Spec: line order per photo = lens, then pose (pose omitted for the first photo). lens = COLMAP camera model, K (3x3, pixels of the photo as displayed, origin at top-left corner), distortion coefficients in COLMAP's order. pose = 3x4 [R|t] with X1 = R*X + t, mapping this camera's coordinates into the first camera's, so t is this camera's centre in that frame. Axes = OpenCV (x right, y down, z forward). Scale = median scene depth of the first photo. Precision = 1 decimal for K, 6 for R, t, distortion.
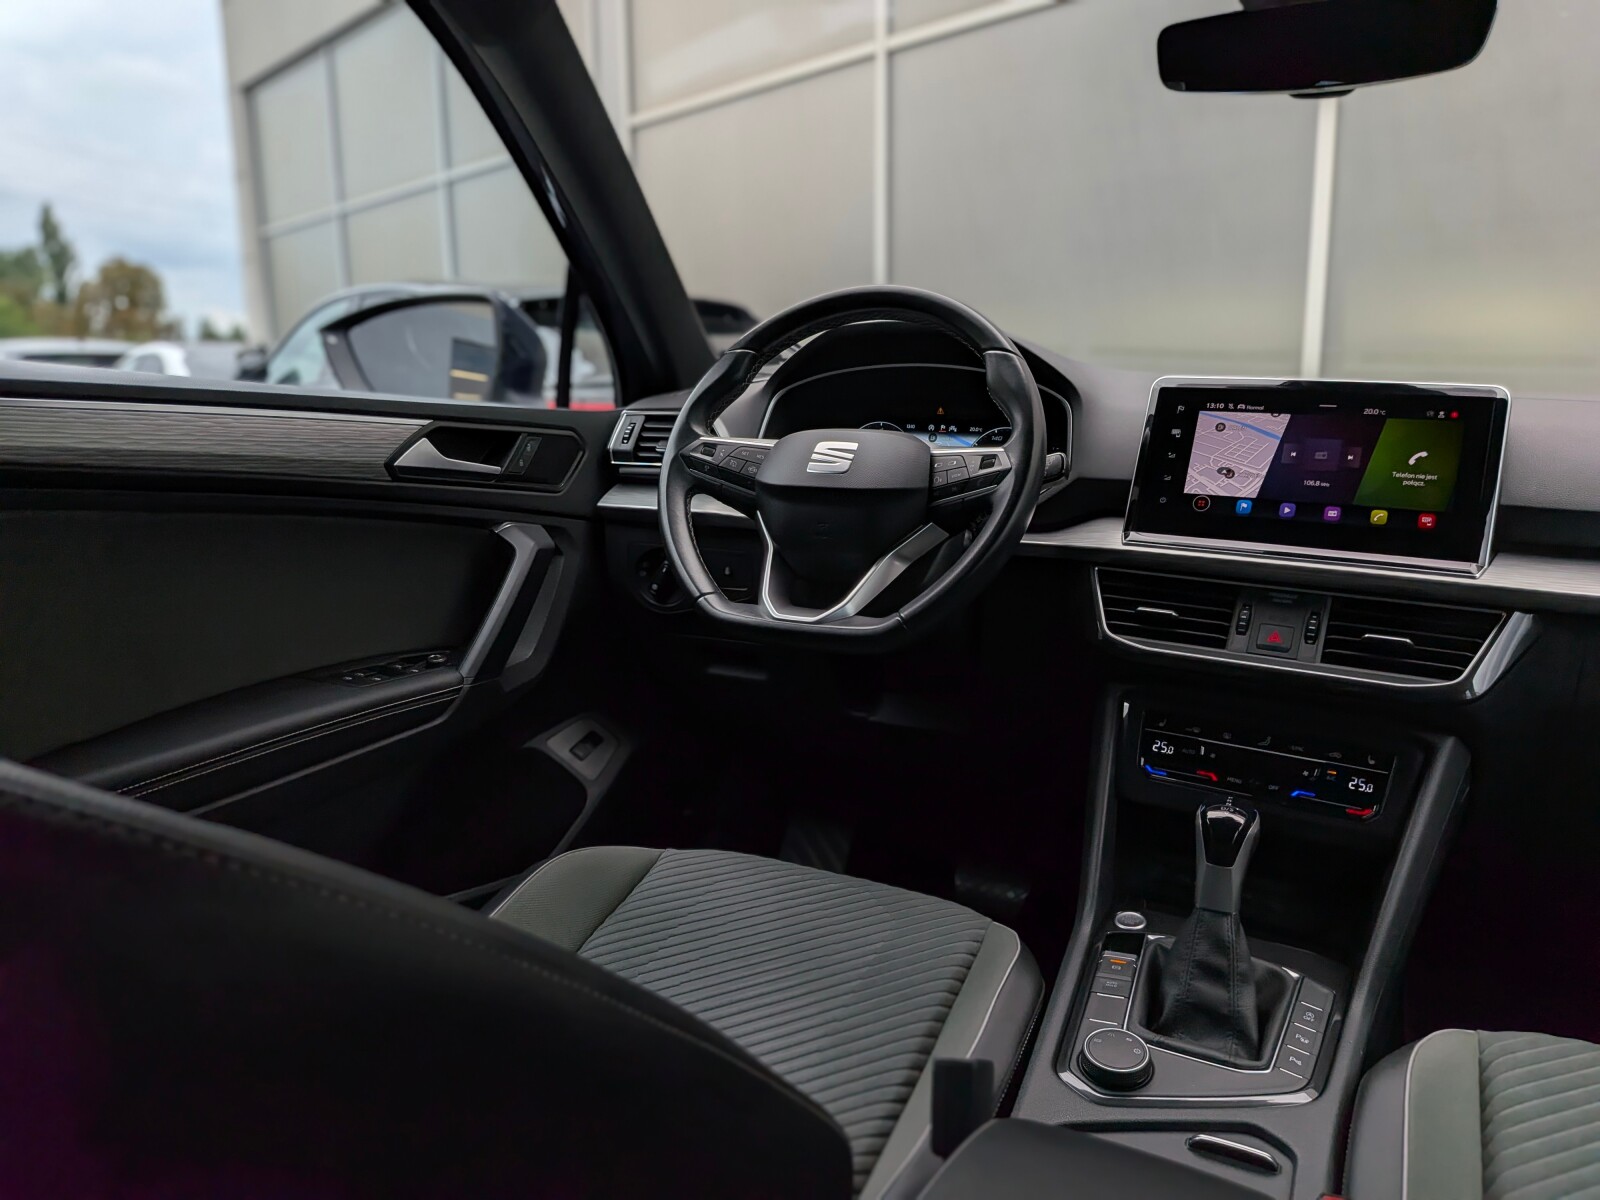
lens RADIAL K [[1152.2, 0, 808.5], [0, 1152.2, 614.3], [0, 0, 1]] dist [0.052811, -0.101787]
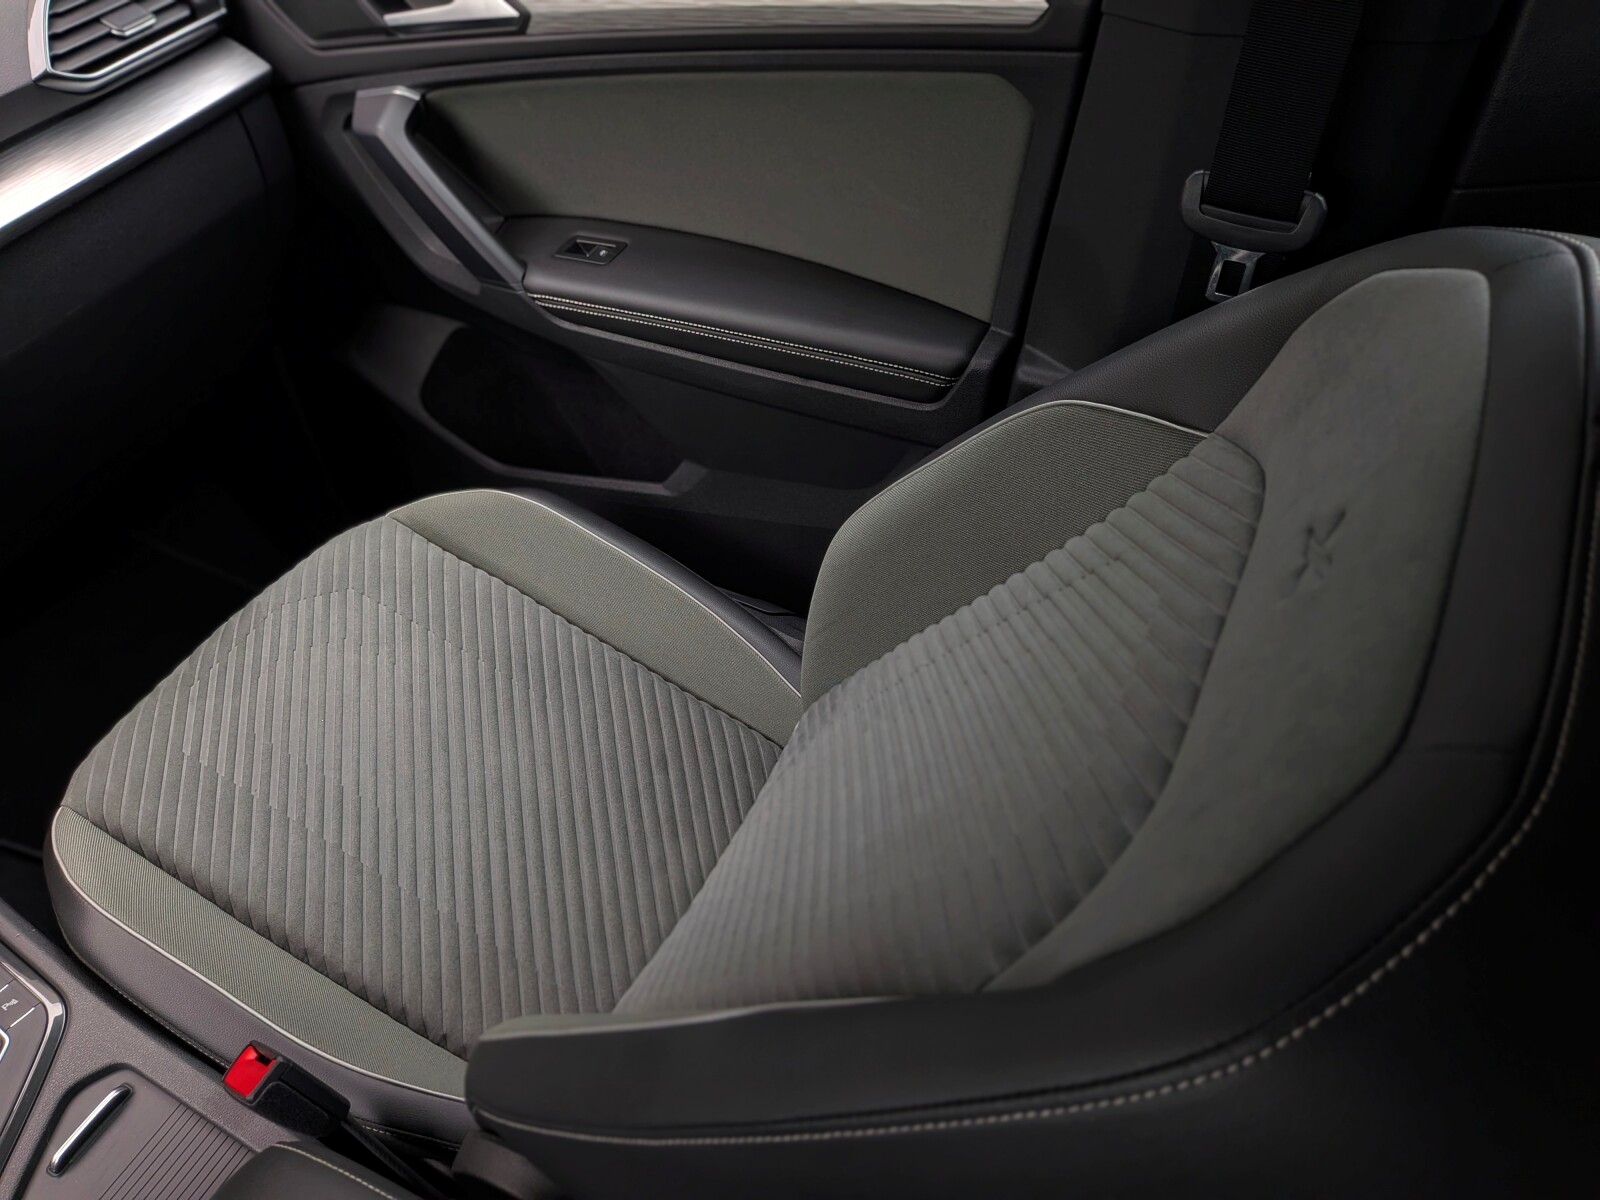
lens RADIAL K [[1152.2, 0, 804.4], [0, 1152.2, 601.6], [0, 0, 1]] dist [0.052811, -0.101787]
pose [[0.024097, -0.735424, 0.677179, 0.042628], [0.285908, 0.654153, 0.700243, -0.221463], [-0.957954, 0.176737, 0.226026, 0.110545]]
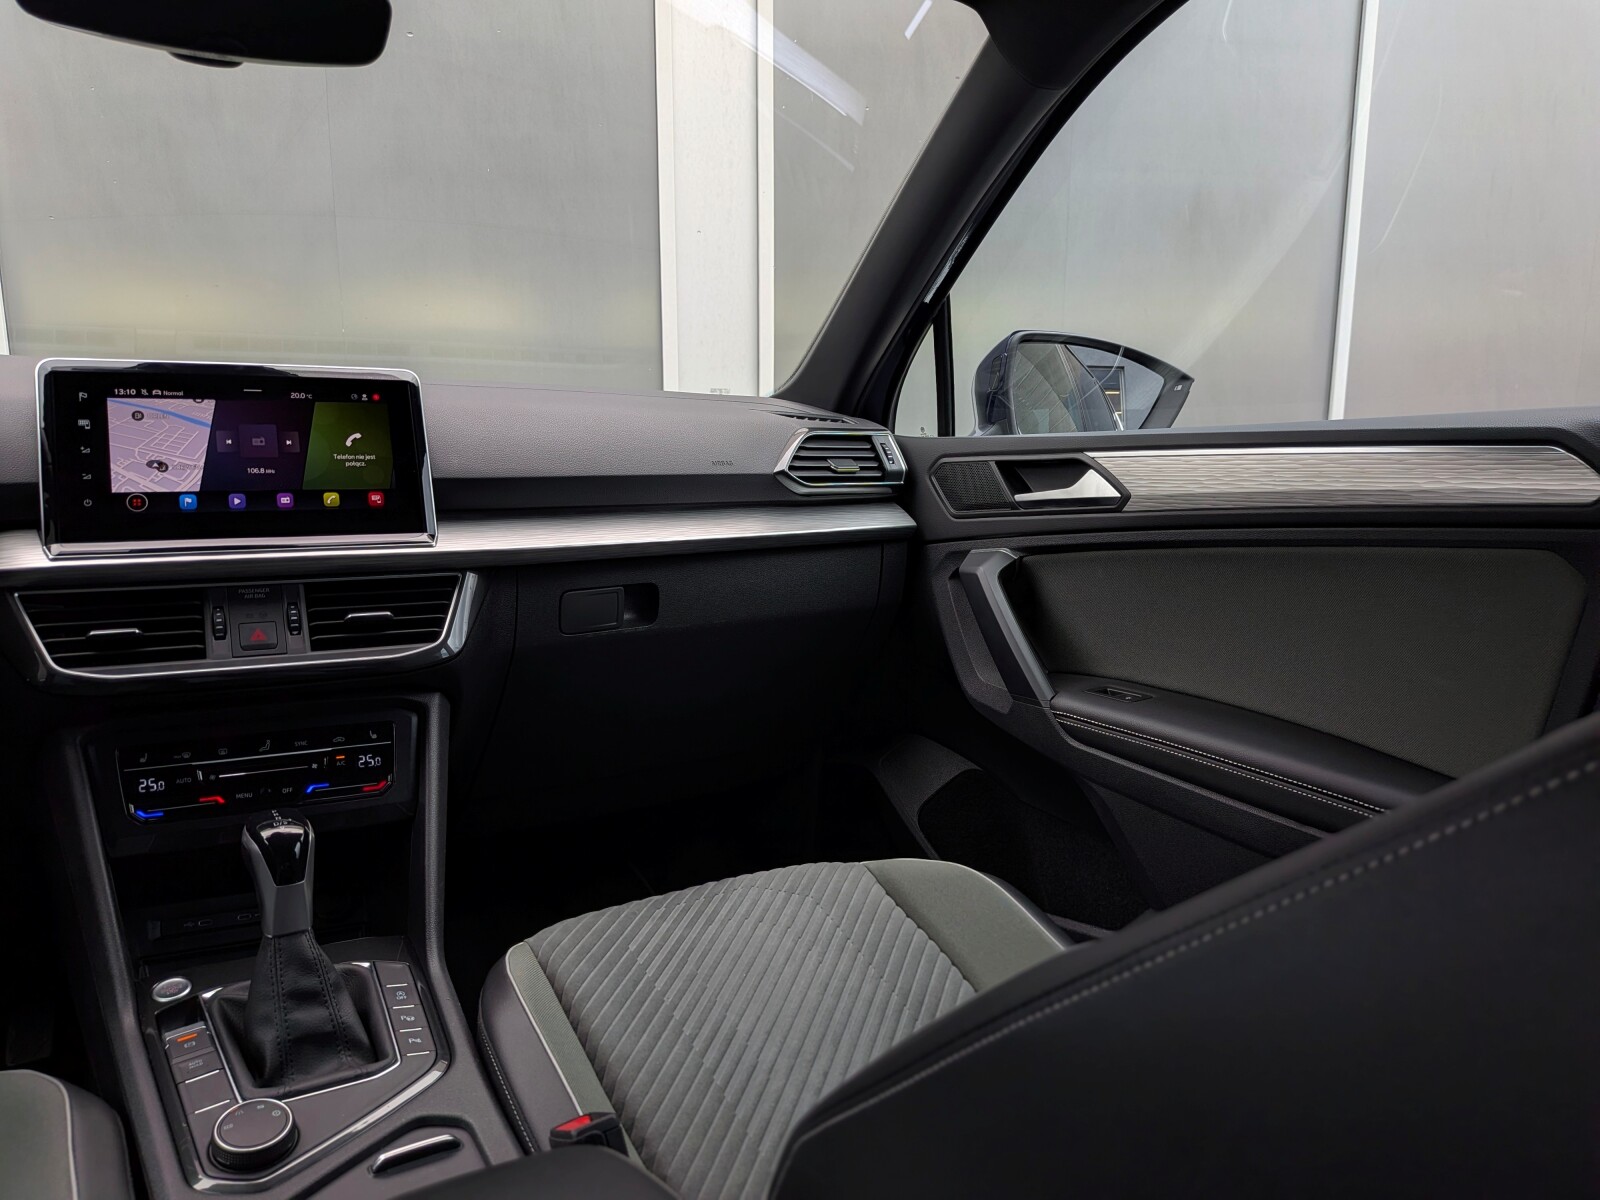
lens RADIAL K [[1152.2, 0, 783.2], [0, 1152.2, 594.6], [0, 0, 1]] dist [0.052811, -0.101787]
pose [[0.511243, -0.156726, 0.845025, -0.163854], [0.160816, 0.983311, 0.085080, -0.023147], [-0.844256, 0.092397, 0.527915, 0.129078]]
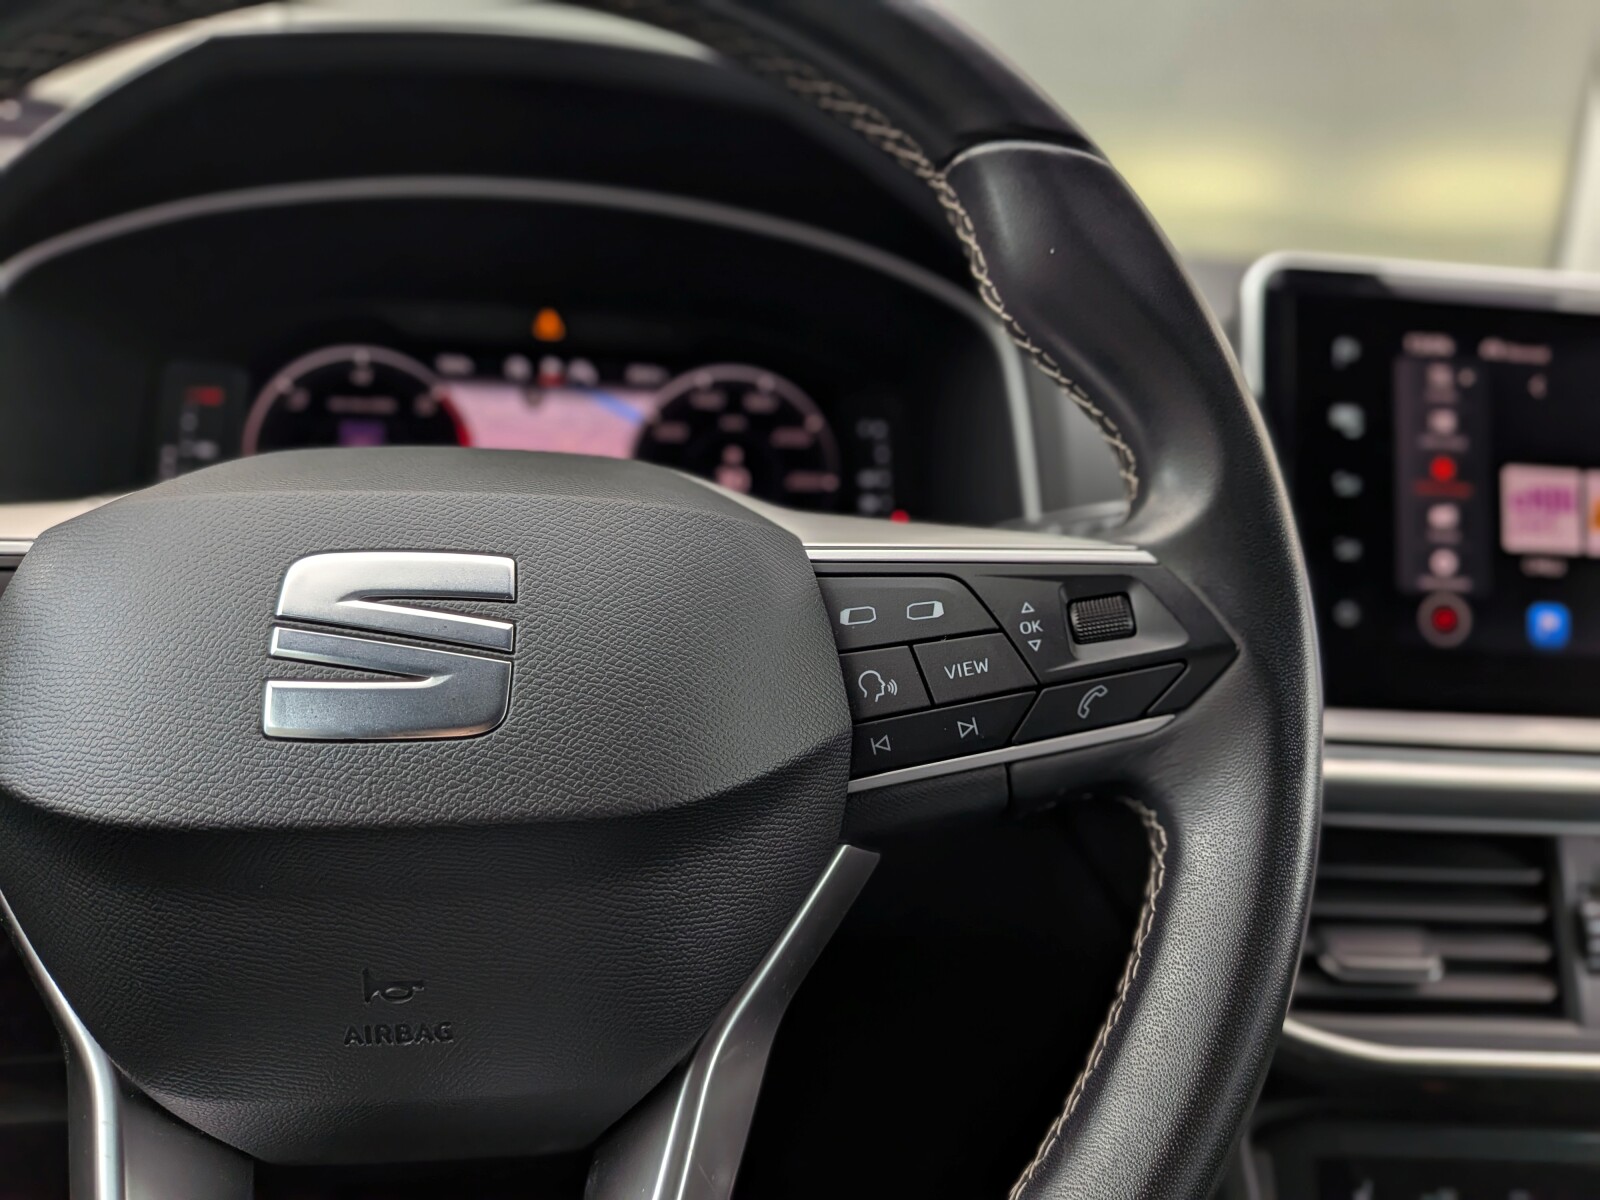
lens RADIAL K [[1152.2, 0, 798.4], [0, 1152.2, 589.9], [0, 0, 1]] dist [0.052811, -0.101787]
pose [[0.844843, -0.131819, 0.518521, -0.022651], [0.076011, 0.988914, 0.127556, -0.166365], [-0.529588, -0.068351, 0.845497, 0.798831]]
